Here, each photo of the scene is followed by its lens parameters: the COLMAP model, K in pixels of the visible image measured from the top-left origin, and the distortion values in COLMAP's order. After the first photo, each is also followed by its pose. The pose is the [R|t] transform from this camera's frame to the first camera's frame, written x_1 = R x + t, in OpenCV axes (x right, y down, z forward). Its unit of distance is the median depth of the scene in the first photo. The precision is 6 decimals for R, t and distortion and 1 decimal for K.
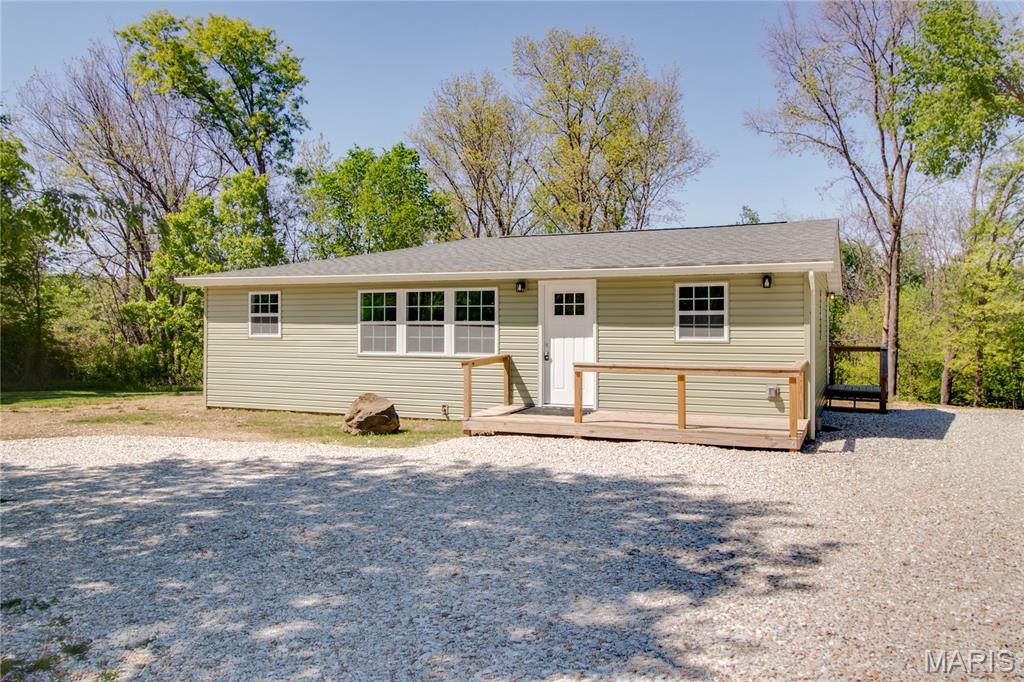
lens RADIAL K [[737.7, 0, 512.0], [0, 737.7, 341.0], [0, 0, 1]] dist [0.001967, 0.002544]
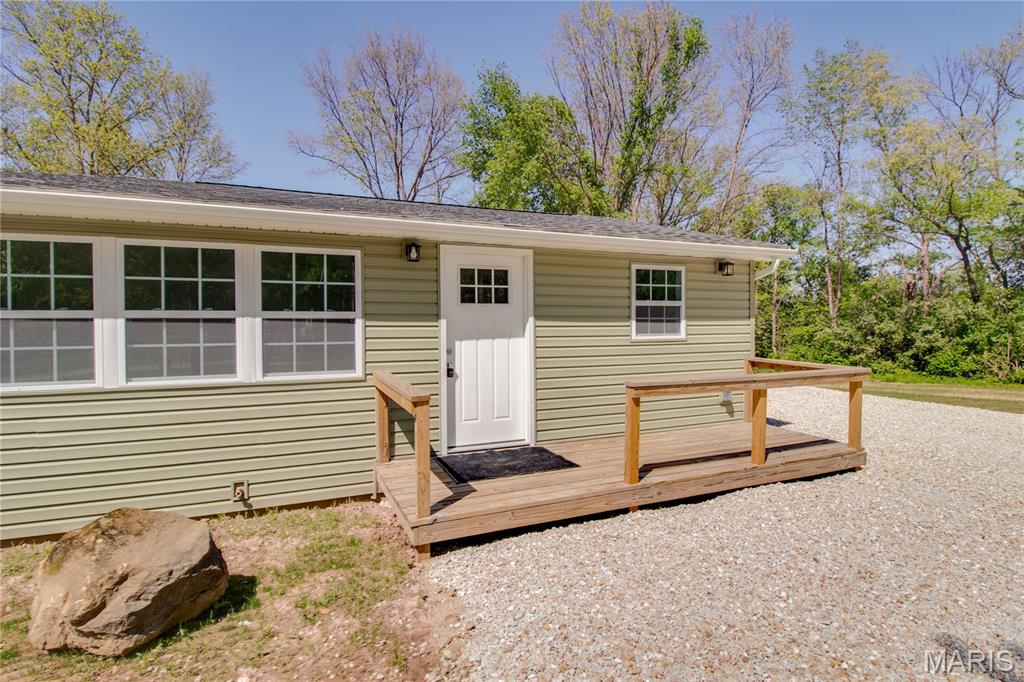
lens RADIAL K [[555.8, 0, 535.6], [0, 555.8, 328.0], [0, 0, 1]] dist [-0.001105, -0.002206]
pose [[0.659083, -0.014021, 0.751939, -0.246241], [0.014807, 0.999874, 0.005666, -0.015387], [-0.751924, 0.007400, 0.659208, 0.629761]]
